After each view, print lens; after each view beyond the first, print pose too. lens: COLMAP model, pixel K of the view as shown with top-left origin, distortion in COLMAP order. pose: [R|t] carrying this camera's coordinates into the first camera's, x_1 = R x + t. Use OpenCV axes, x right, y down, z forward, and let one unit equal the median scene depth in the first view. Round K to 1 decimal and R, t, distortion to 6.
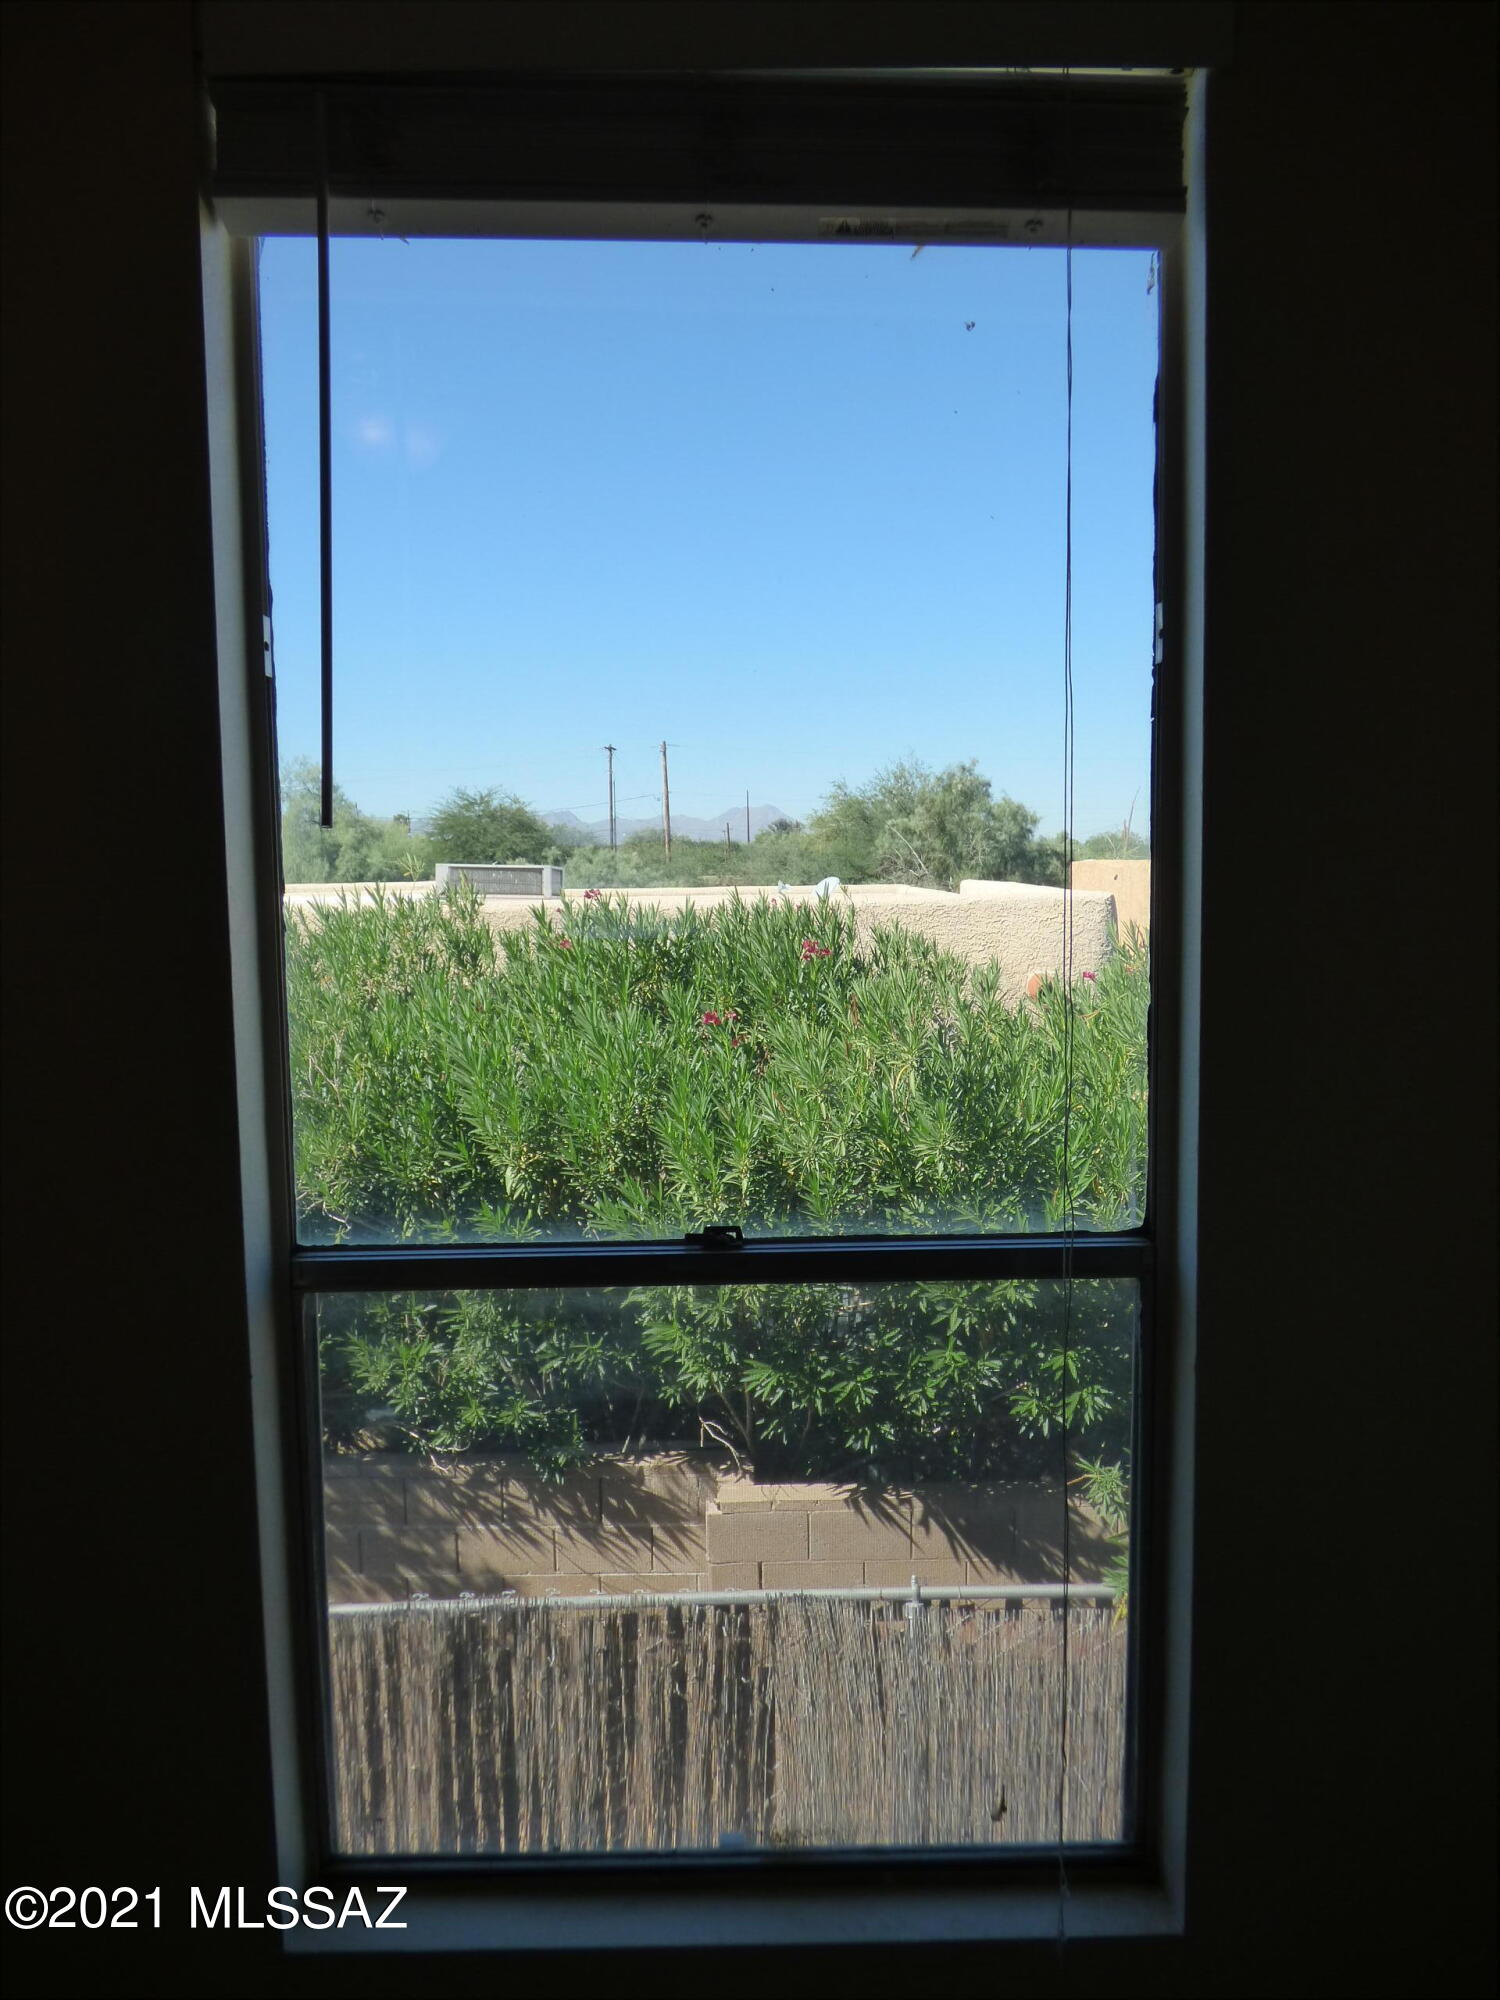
lens RADIAL K [[1546.2, 0, 744.0], [0, 1546.2, 1026.7], [0, 0, 1]] dist [0.000282, -0.001038]
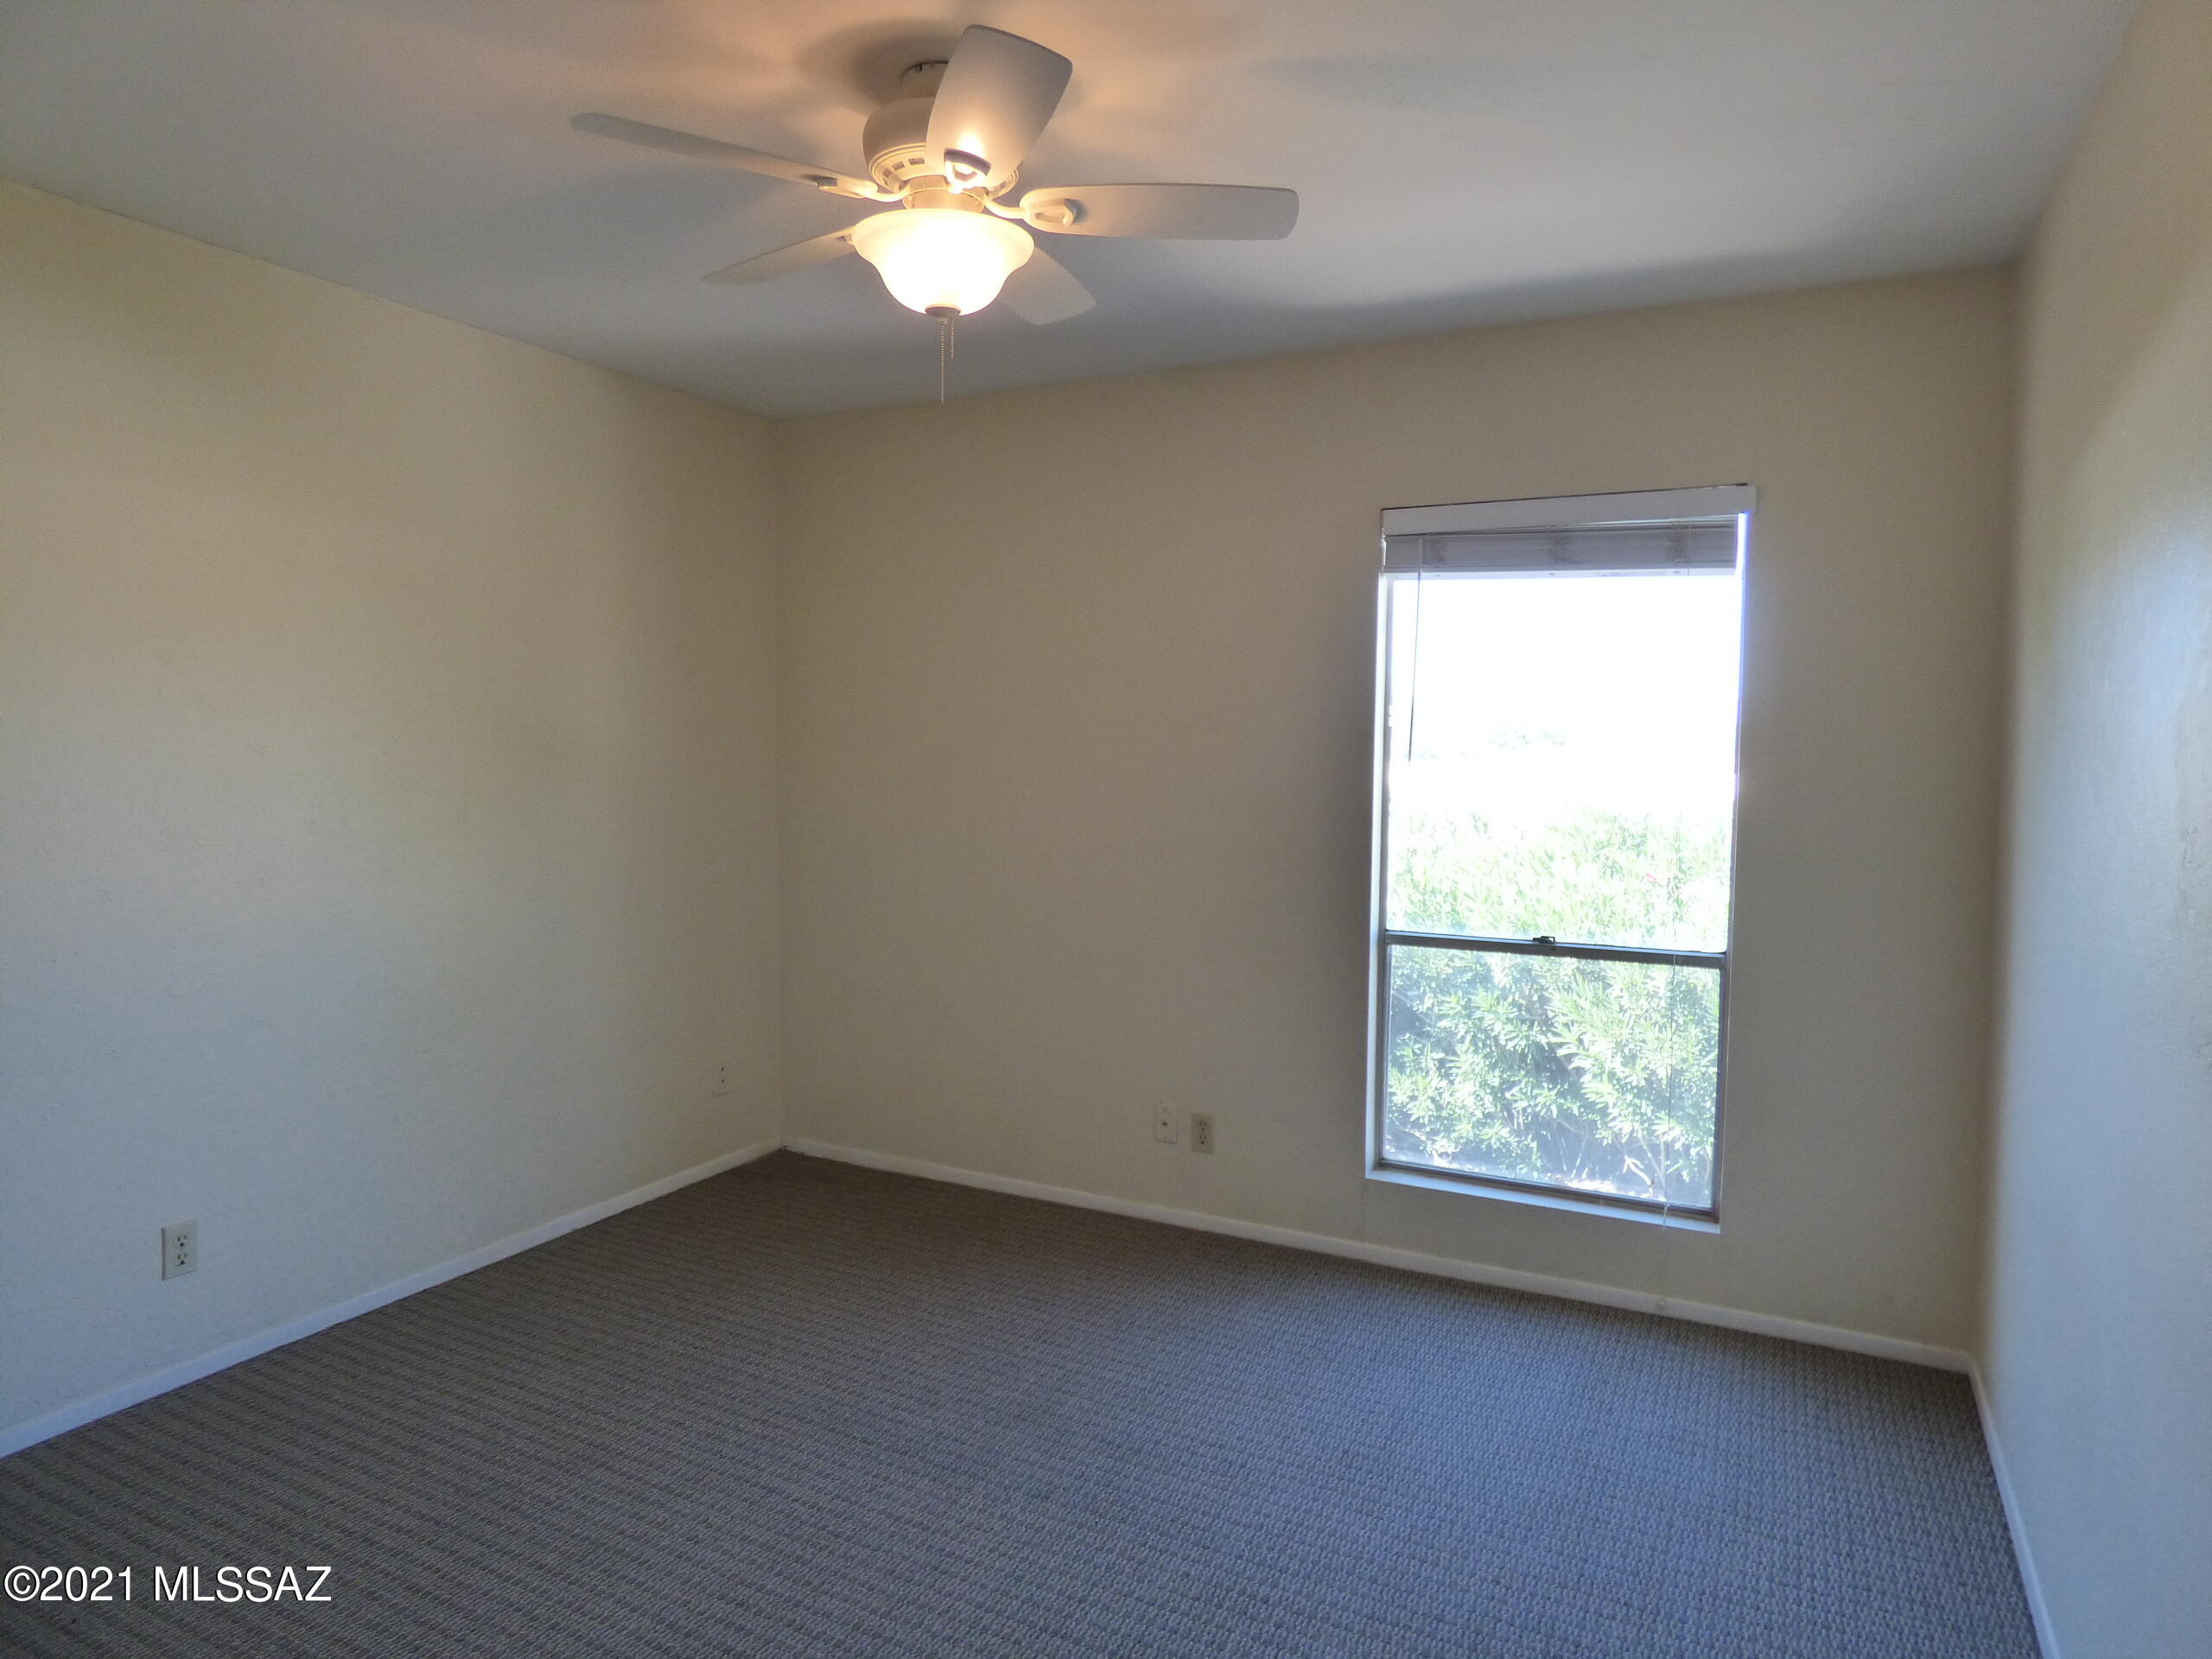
lens RADIAL K [[1330.8, 0, 1091.0], [0, 1330.8, 825.6], [0, 0, 1]] dist [-0.005976, -0.003107]
pose [[0.888762, 0.049808, -0.455655, 0.248684], [-0.068581, 0.997339, -0.024749, 0.043537], [0.453209, 0.053245, 0.889812, -1.066244]]
